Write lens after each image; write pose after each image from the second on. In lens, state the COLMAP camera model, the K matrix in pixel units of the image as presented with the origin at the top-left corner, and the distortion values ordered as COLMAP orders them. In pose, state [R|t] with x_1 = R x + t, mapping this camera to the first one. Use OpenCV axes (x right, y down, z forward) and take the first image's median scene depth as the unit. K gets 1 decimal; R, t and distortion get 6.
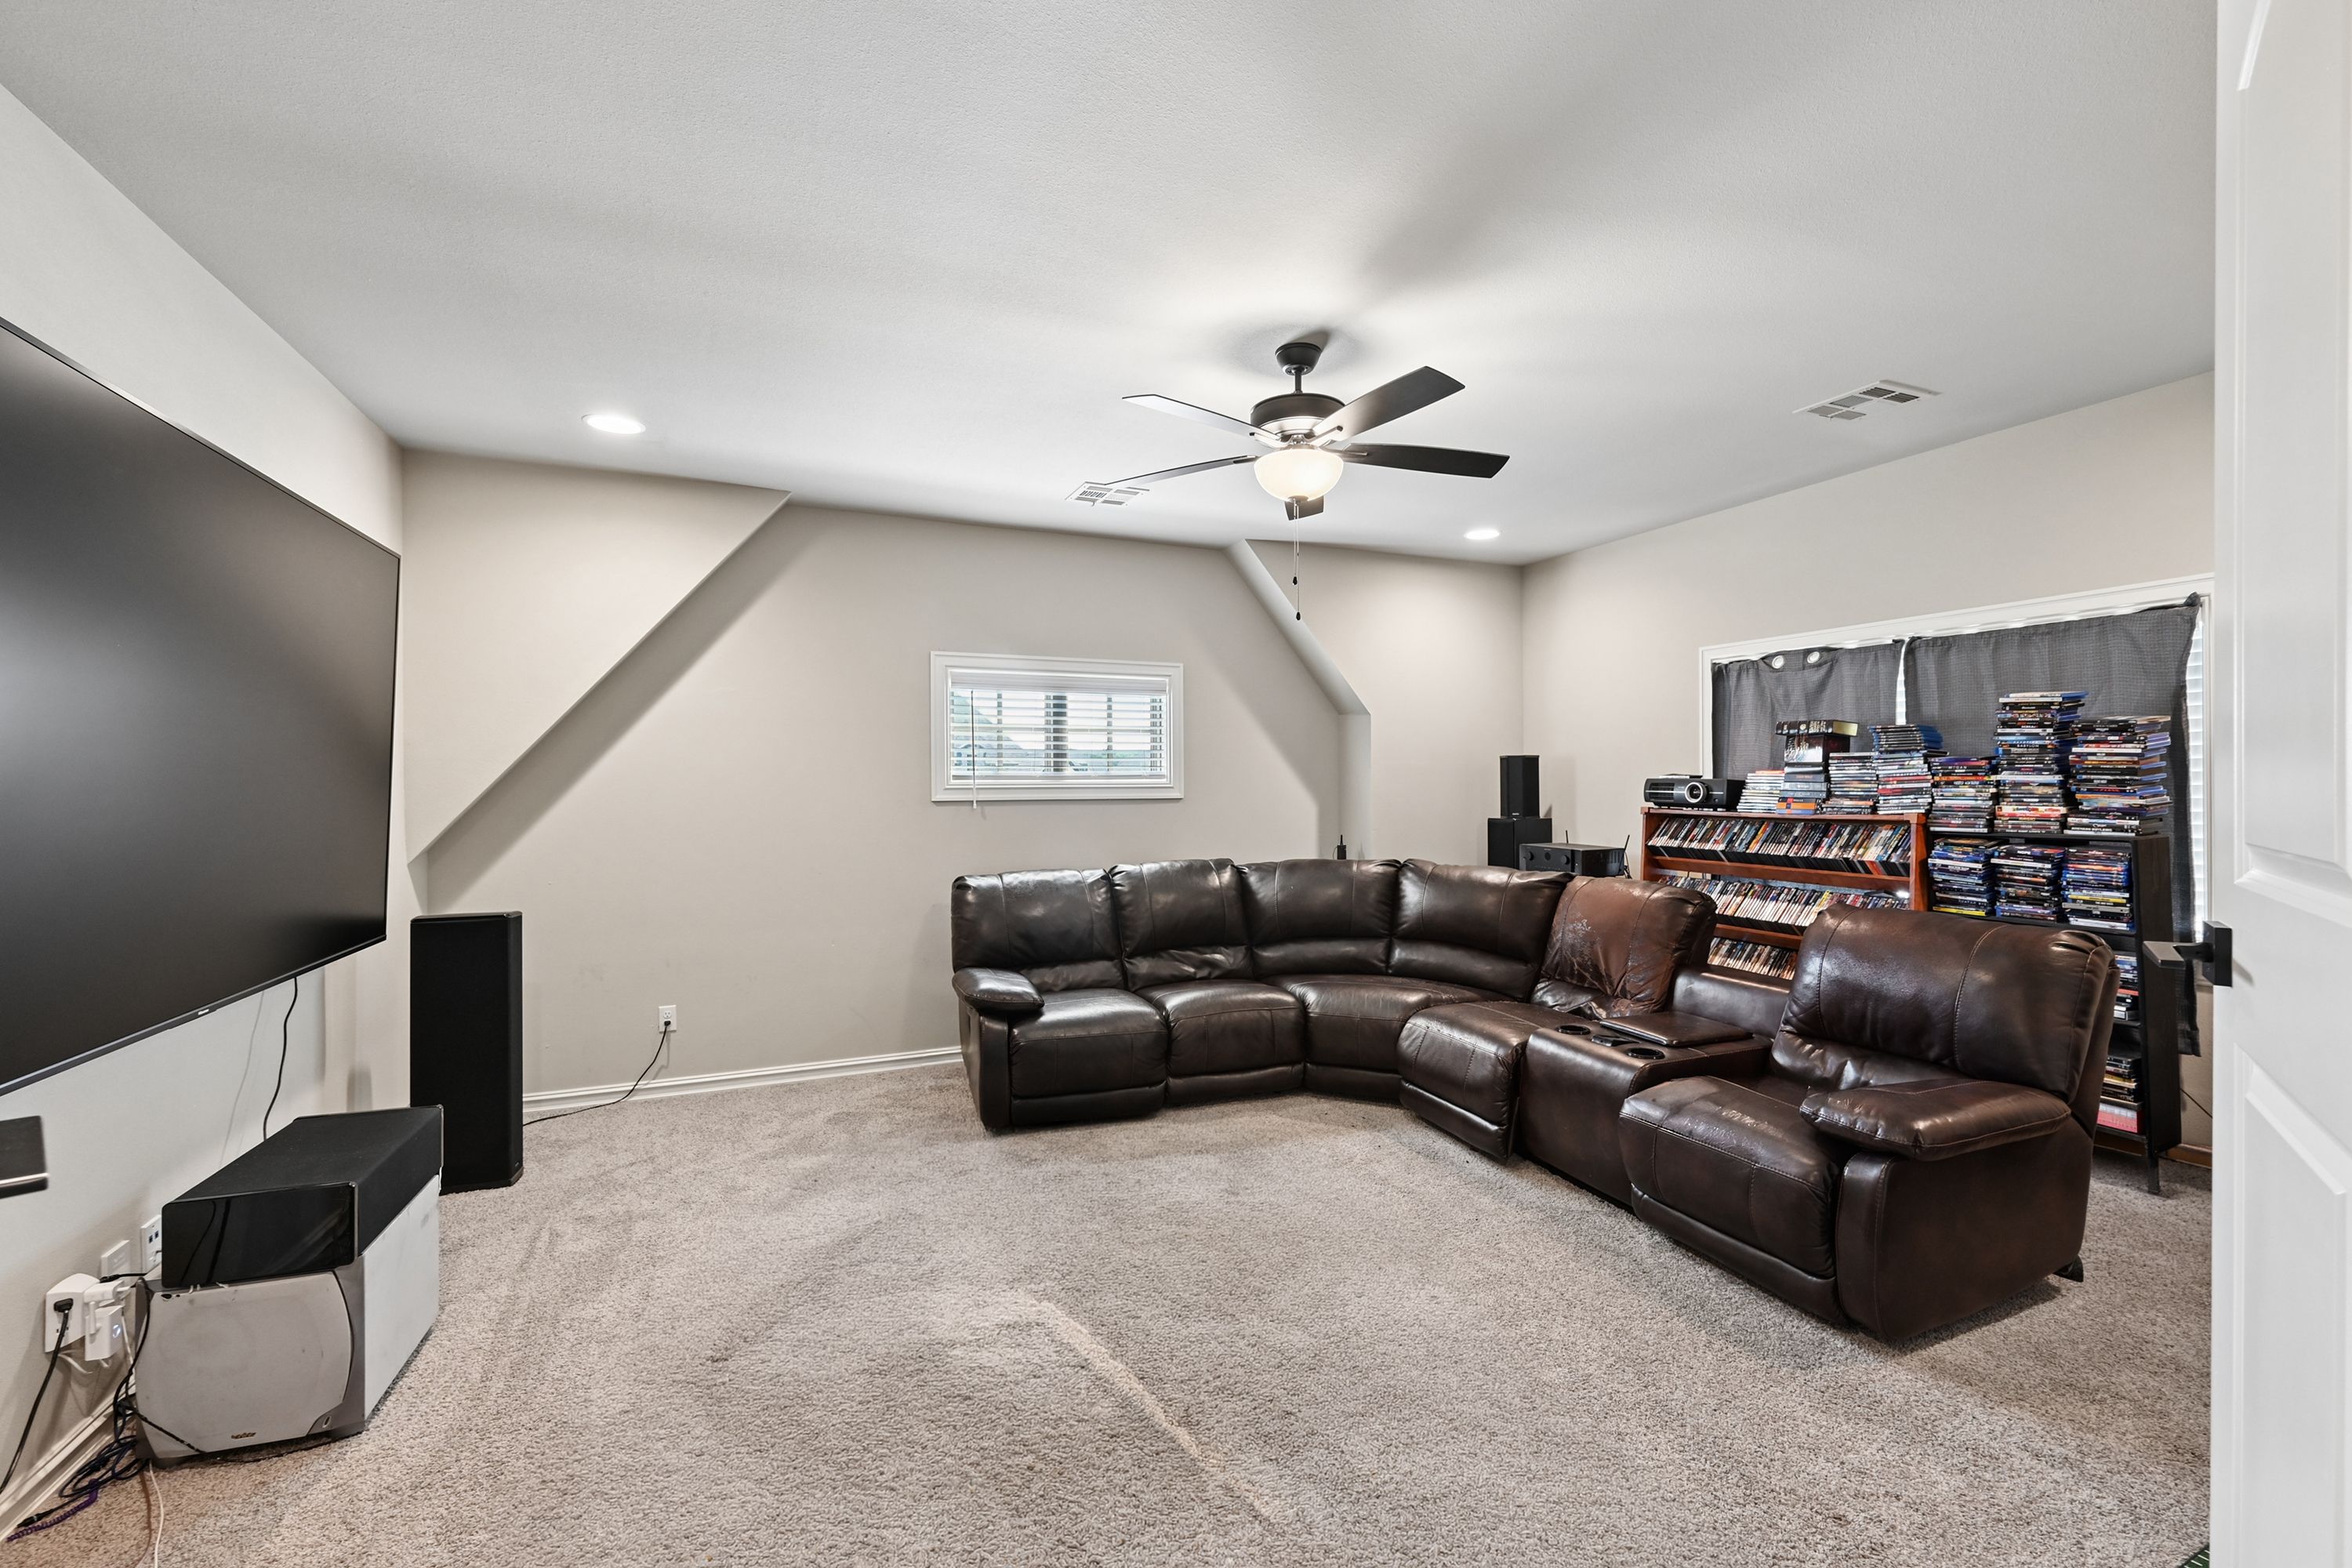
lens RADIAL K [[966.6, 0, 1192.8], [0, 966.6, 787.0], [0, 0, 1]] dist [0.001143, -0.000165]
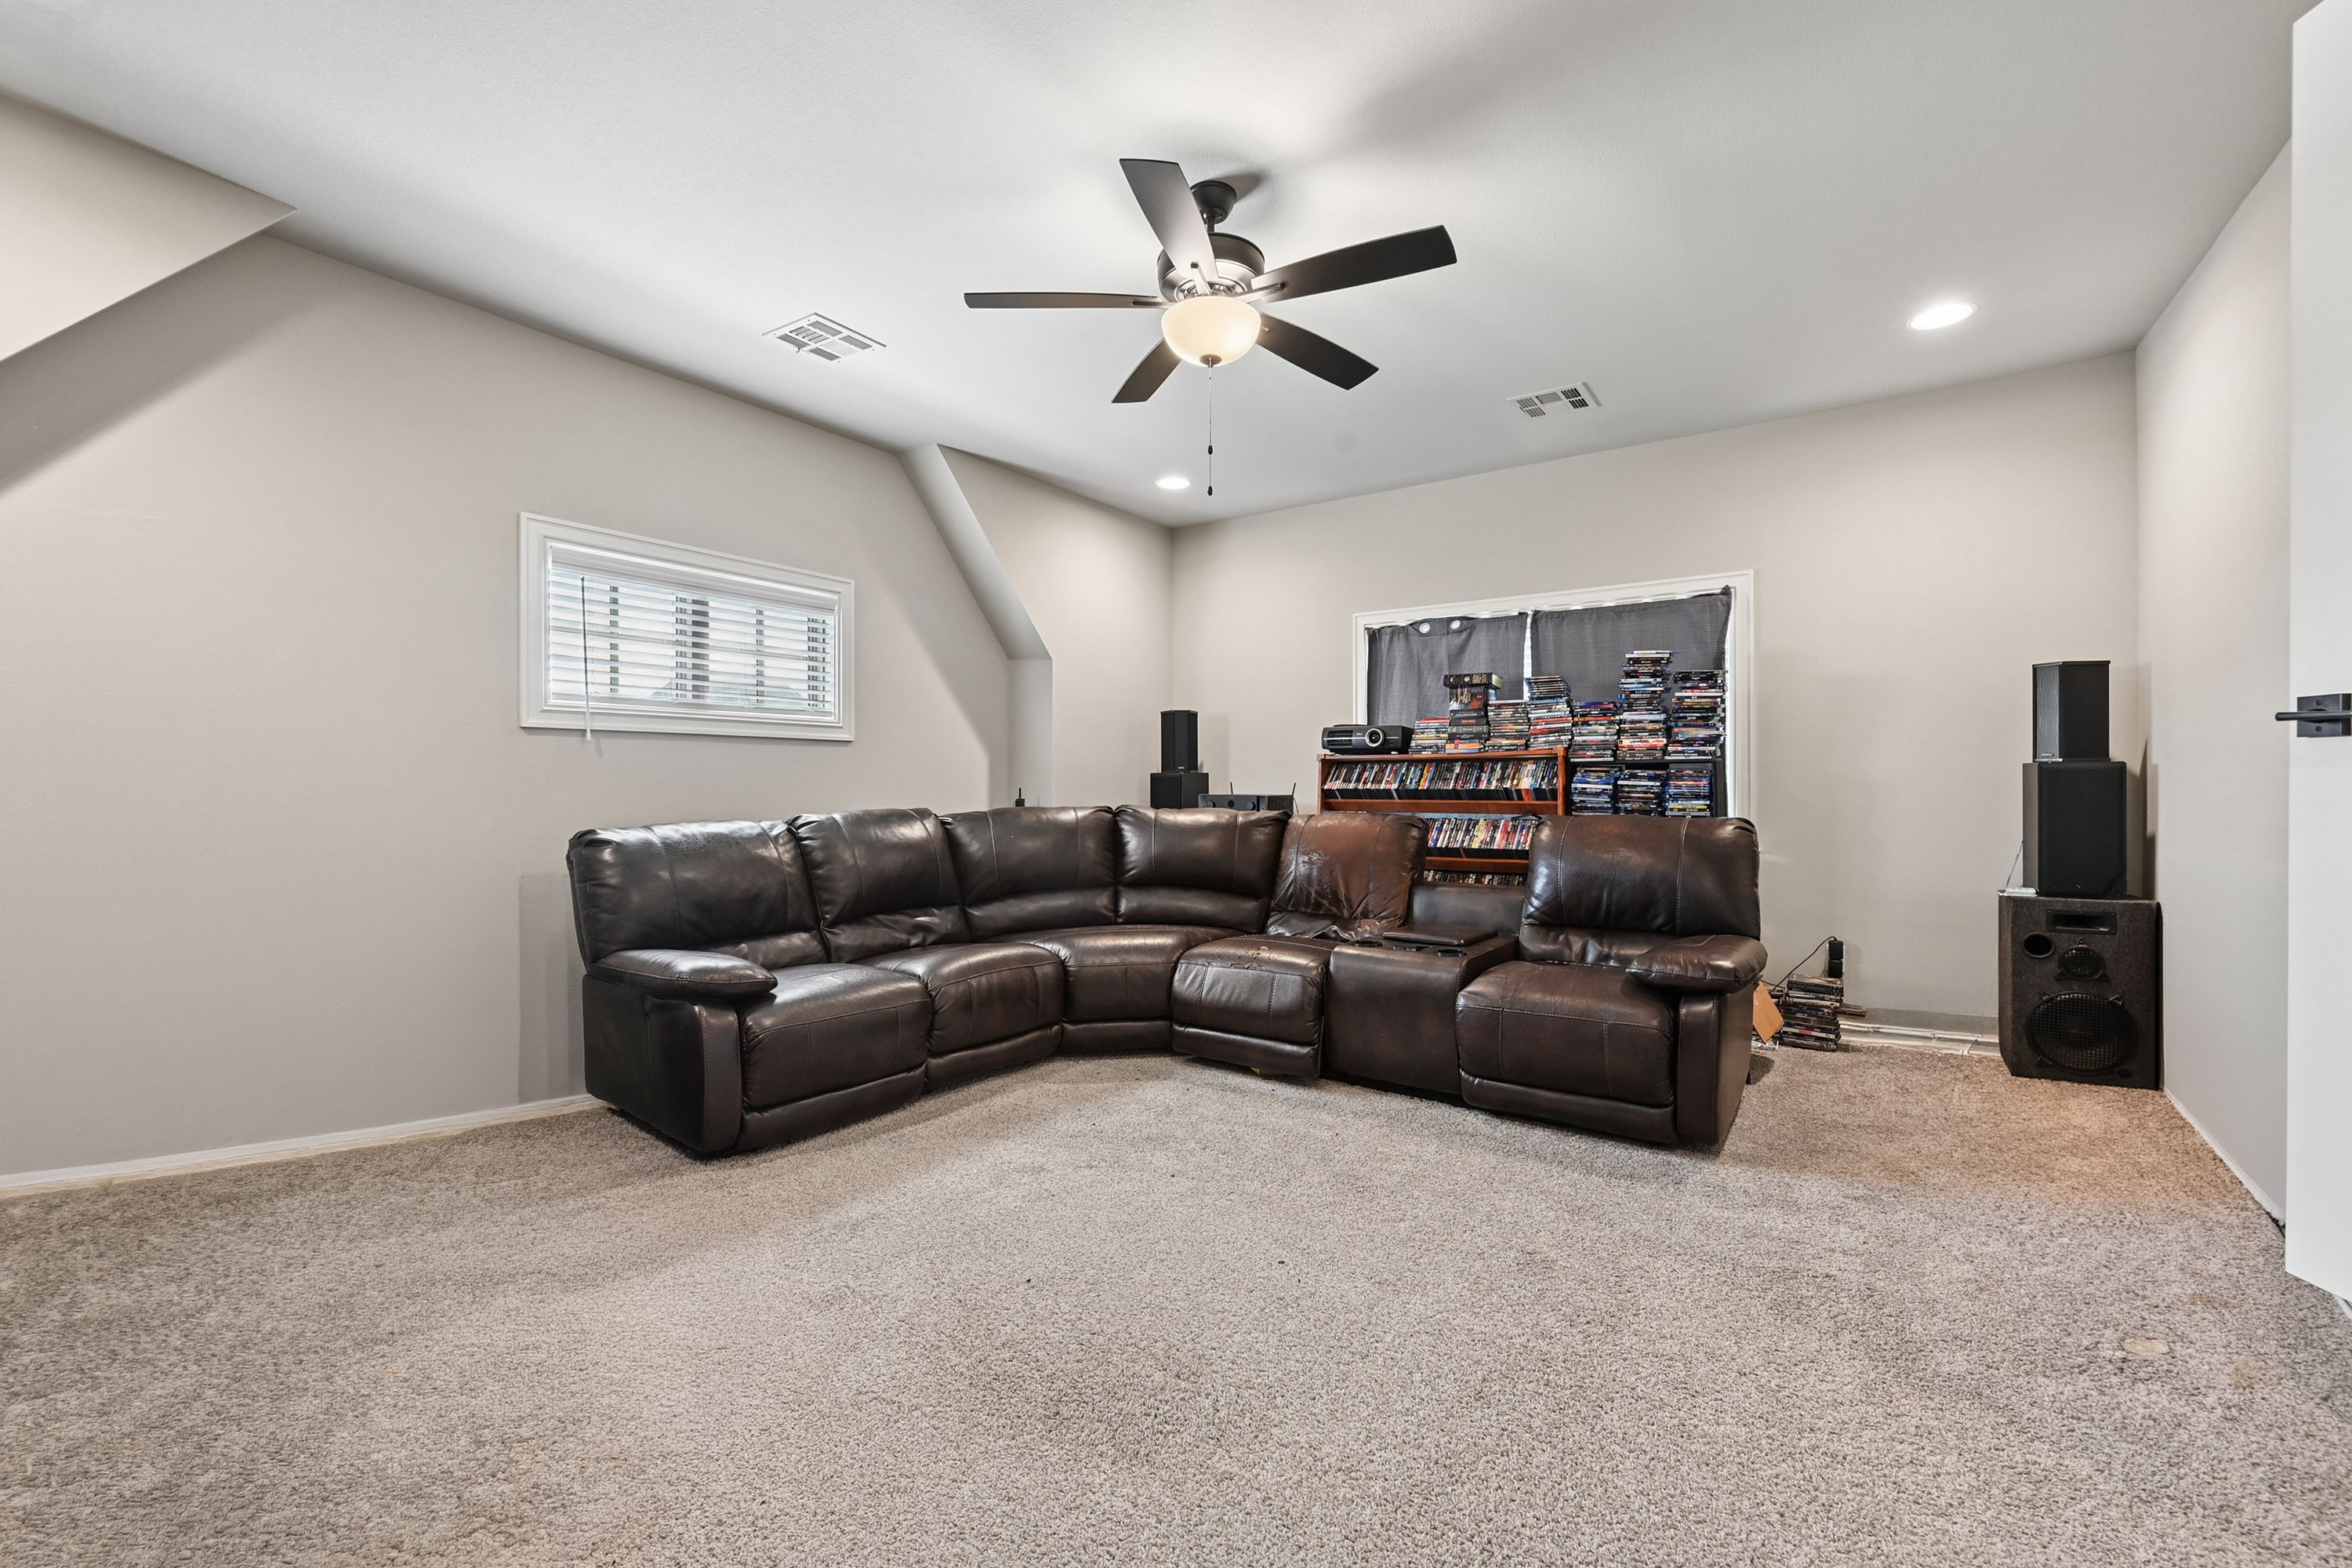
lens RADIAL K [[966.6, 0, 1186.0], [0, 966.6, 784.7], [0, 0, 1]] dist [0.001143, -0.000165]
pose [[0.848395, 0.003676, 0.529351, -0.267146], [0.000061, 0.999975, -0.007041, 0.071224], [-0.529364, 0.006005, 0.848374, 0.178257]]
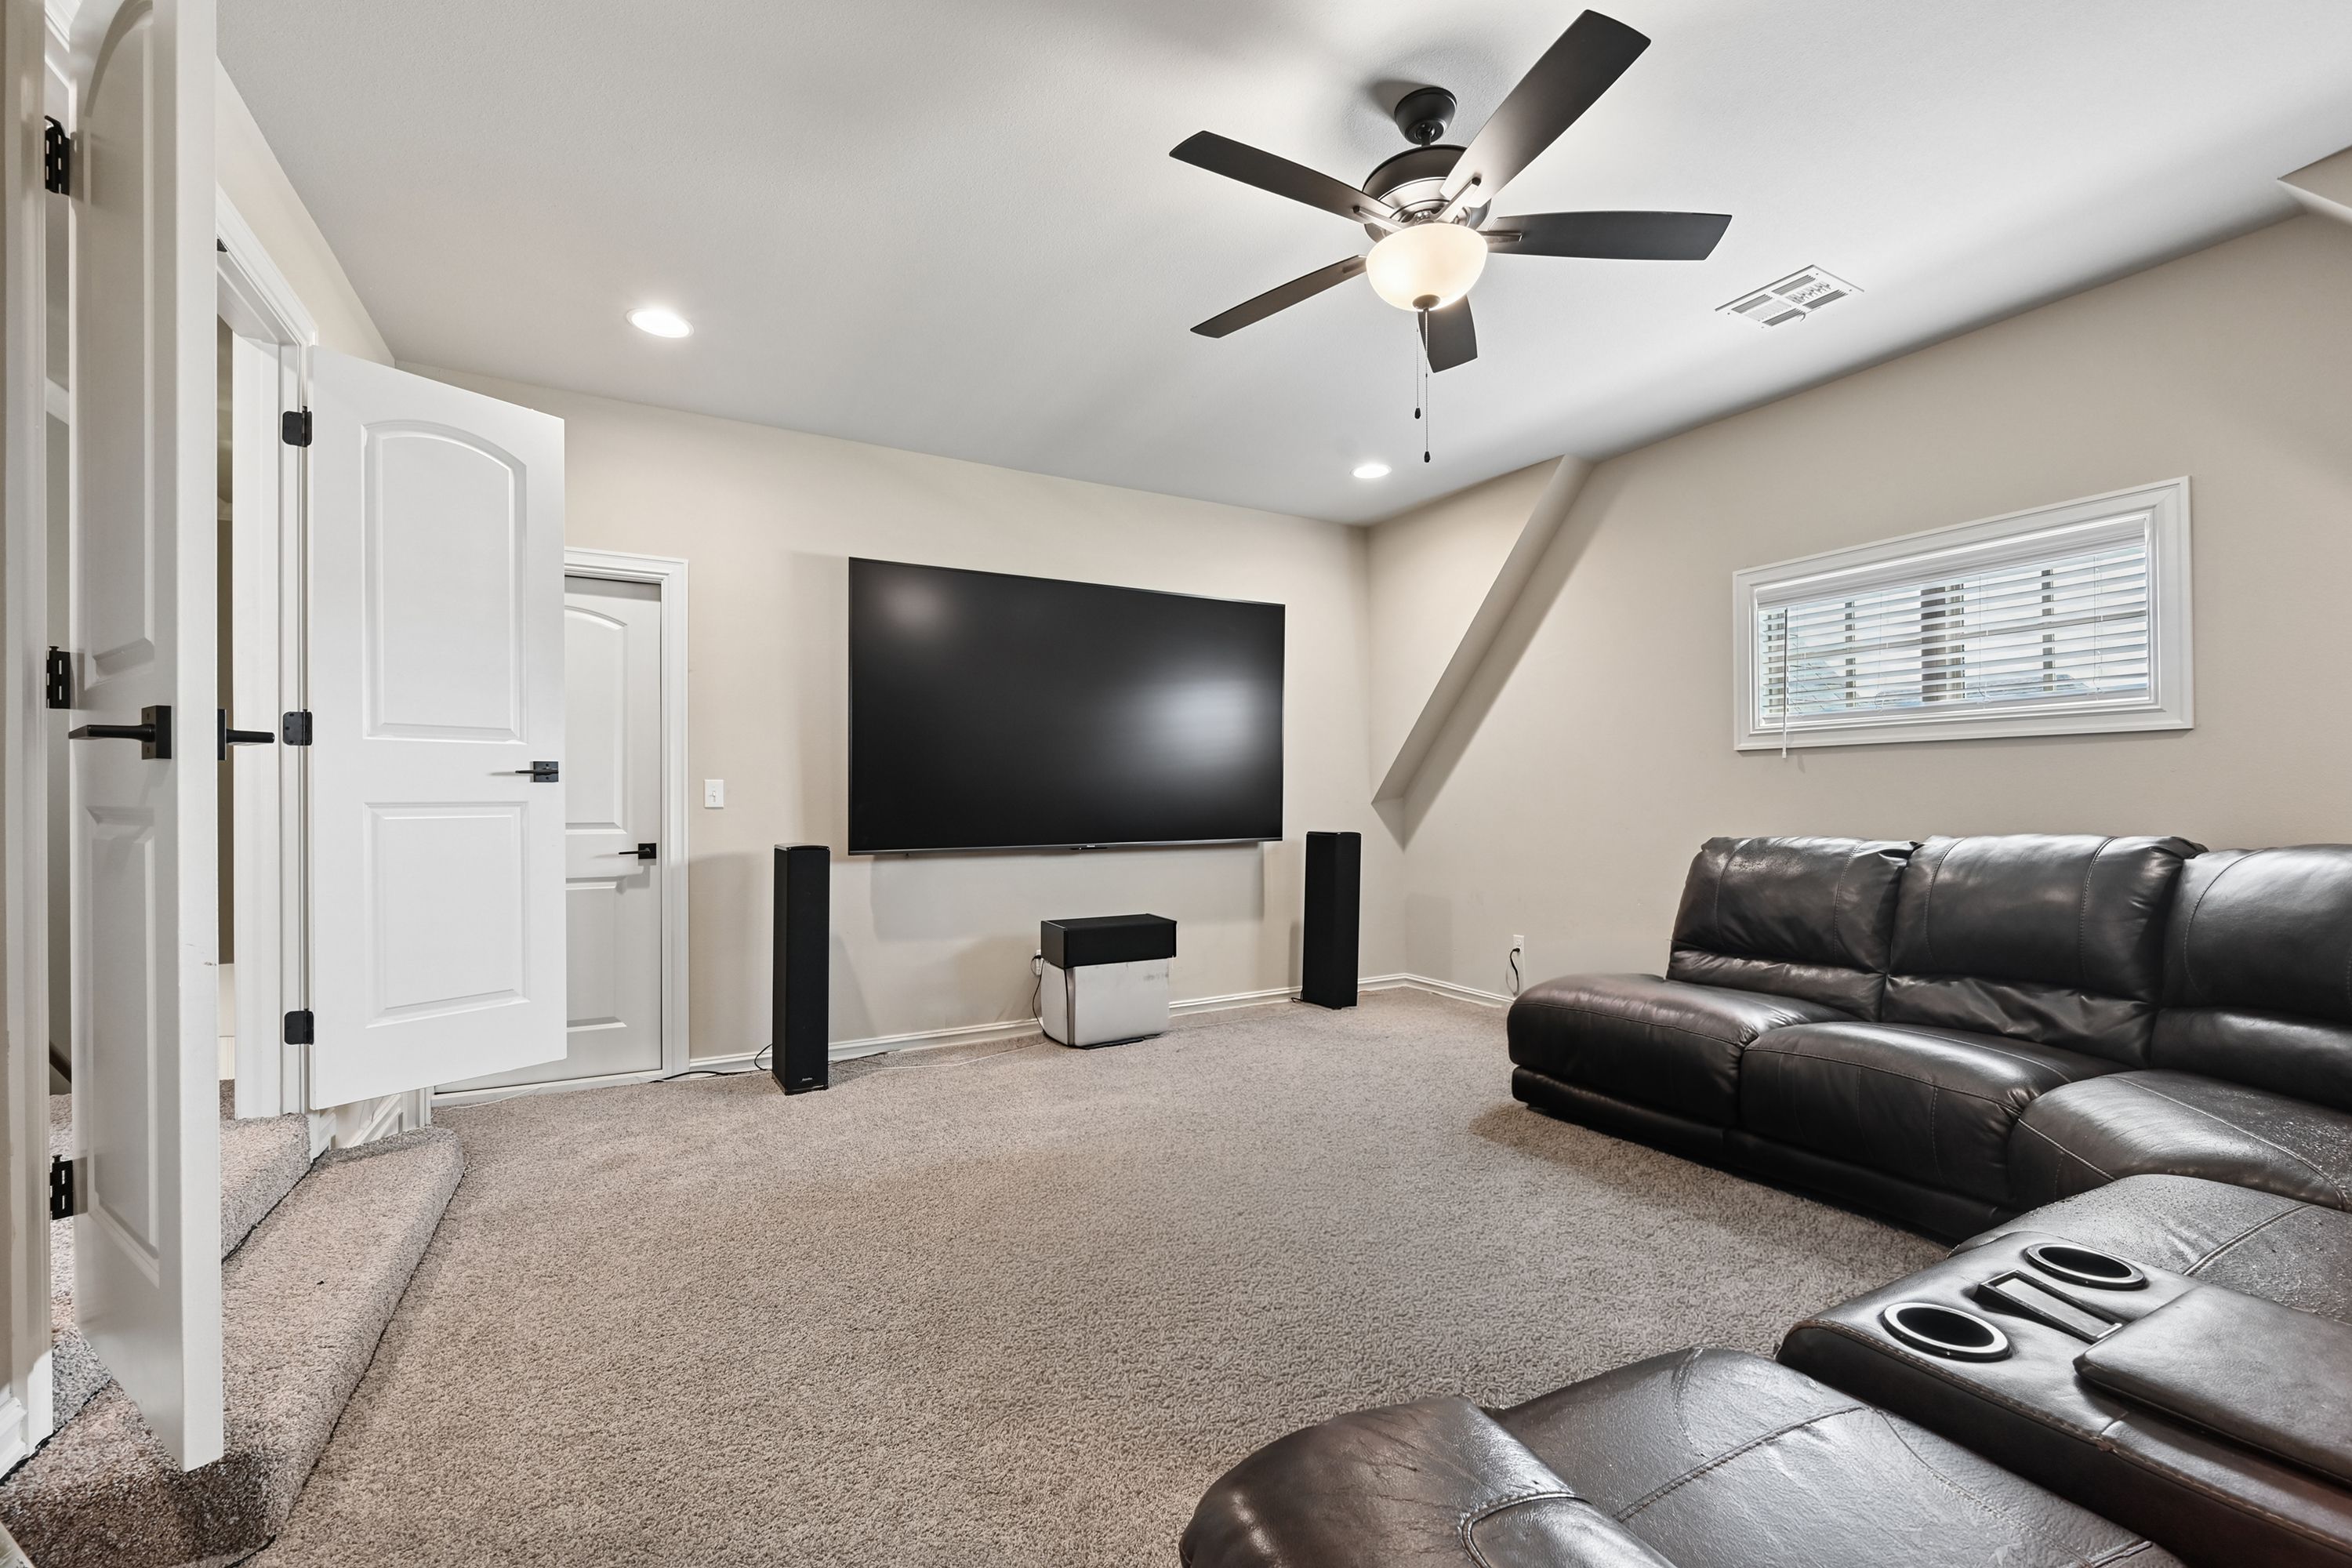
lens RADIAL K [[966.6, 0, 1169.5], [0, 966.6, 796.7], [0, 0, 1]] dist [0.001143, -0.000165]
pose [[0.095272, 0.002882, -0.995447, 0.596603], [0.003120, 0.999990, 0.003194, 0.058554], [0.995446, -0.003410, 0.095262, 0.498785]]
